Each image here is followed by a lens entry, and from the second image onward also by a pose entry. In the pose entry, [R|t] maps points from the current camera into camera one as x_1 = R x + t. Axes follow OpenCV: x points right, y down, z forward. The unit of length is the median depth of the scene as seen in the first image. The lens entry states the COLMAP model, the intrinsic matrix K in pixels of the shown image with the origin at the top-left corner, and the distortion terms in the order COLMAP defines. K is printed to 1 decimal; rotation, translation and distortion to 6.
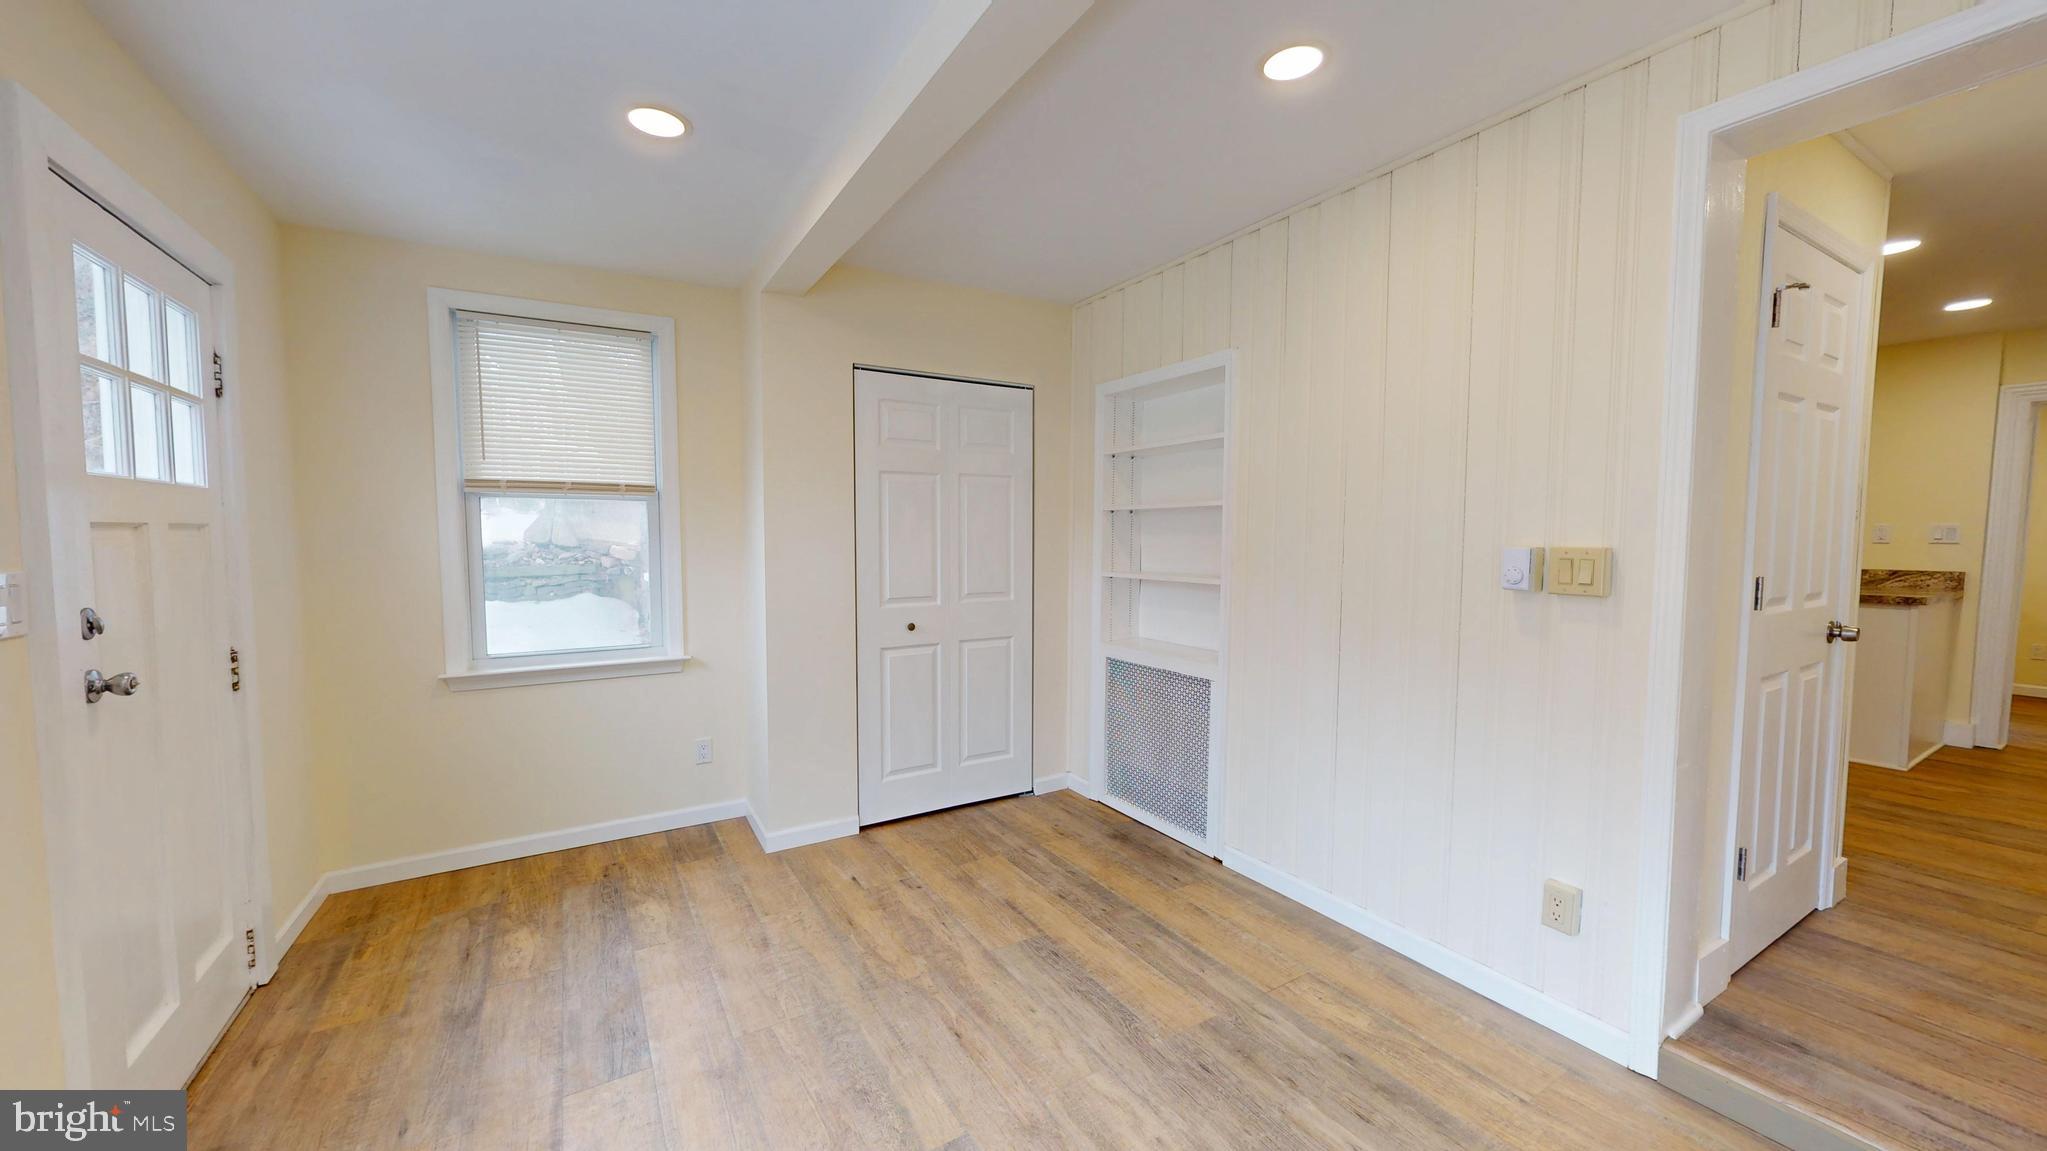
lens RADIAL K [[750.0, 0, 1035.7], [0, 750.0, 576.6], [0, 0, 1]] dist [0.007996, 0.000085]
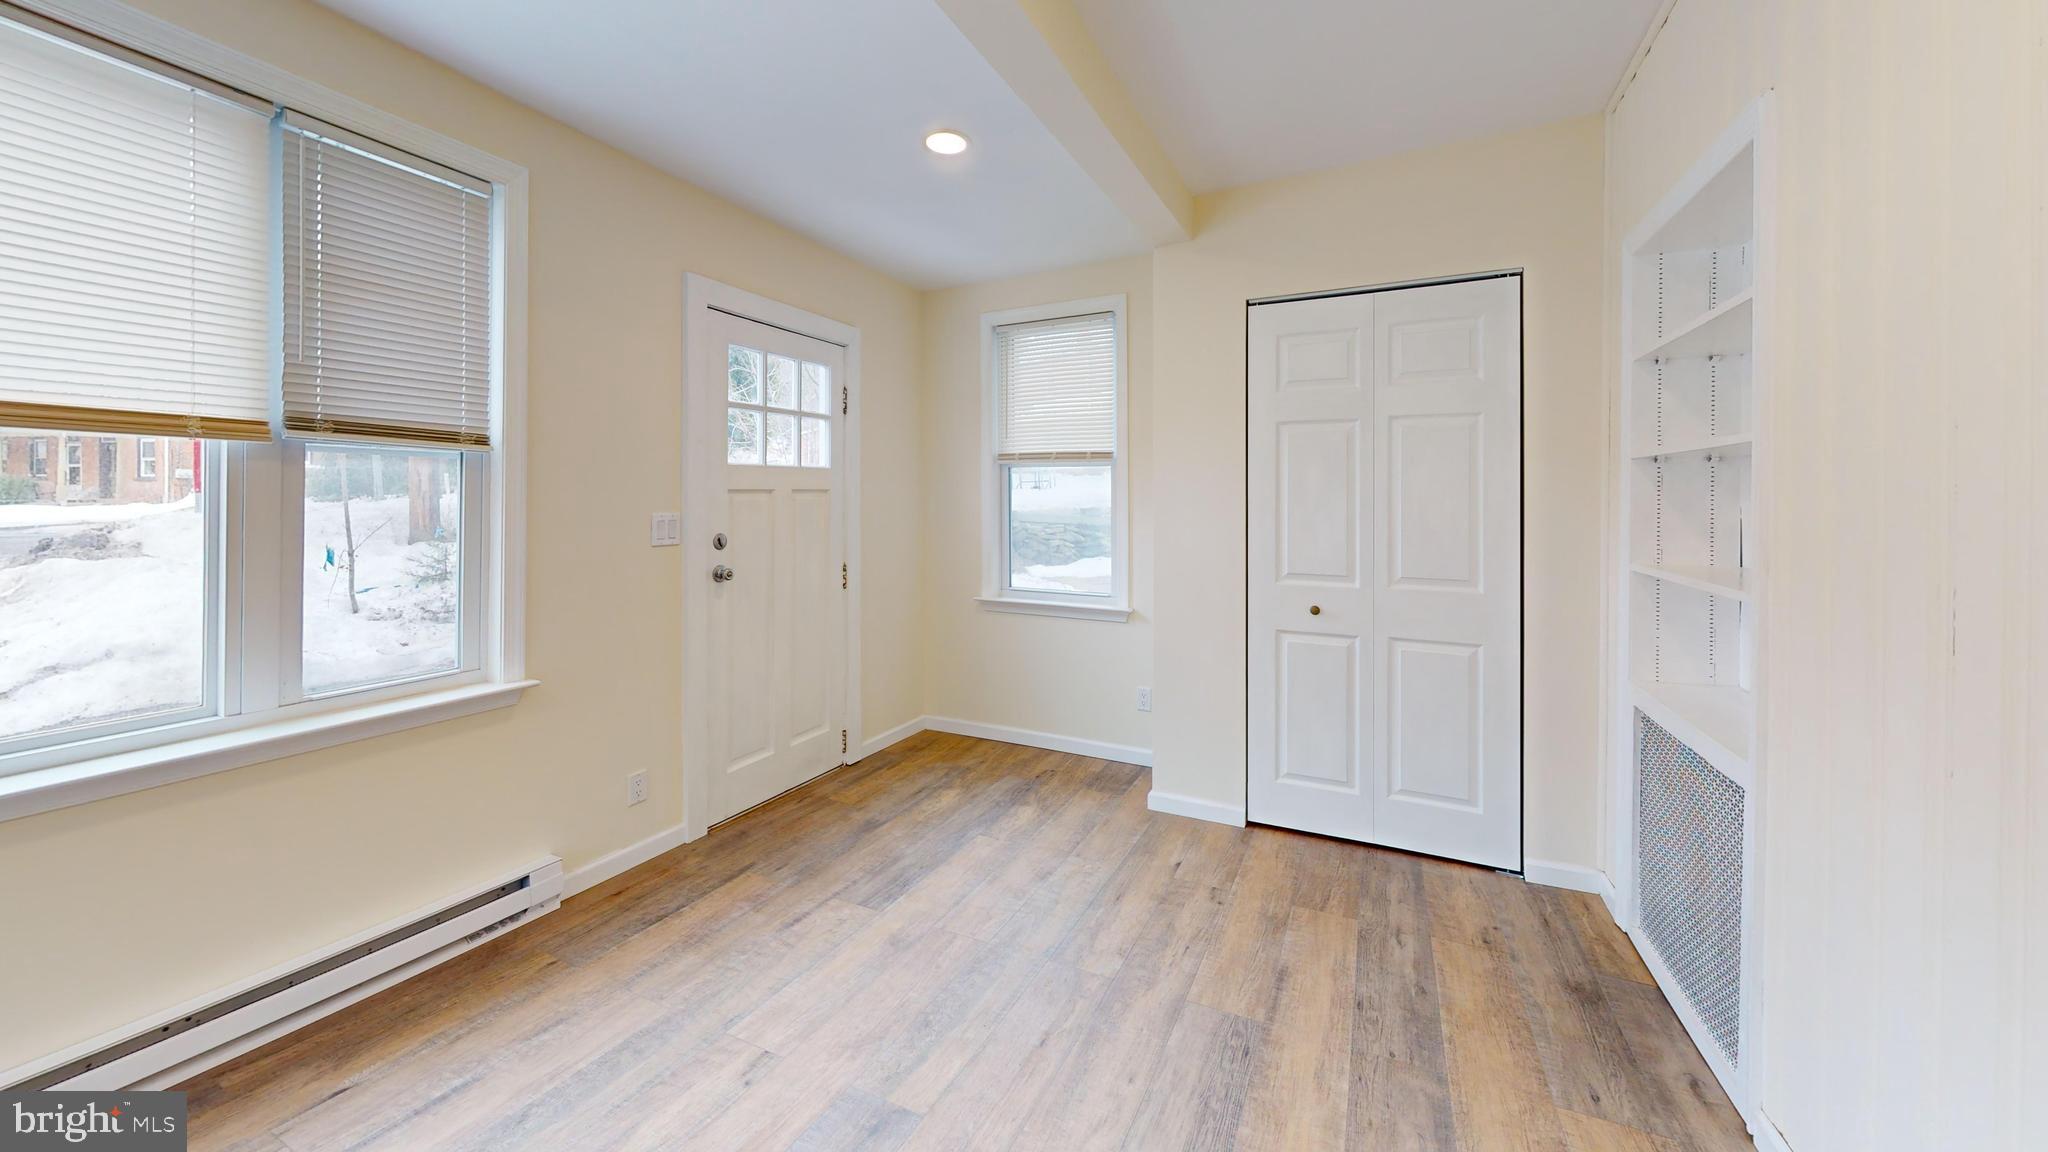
lens RADIAL K [[750.4, 0, 1033.9], [0, 750.4, 582.1], [0, 0, 1]] dist [0.007996, 0.000085]
pose [[0.534105, 0.099988, -0.839484, 0.421848], [-0.050829, 0.994983, 0.086170, -0.022187], [0.843888, -0.003353, 0.536508, 0.344017]]
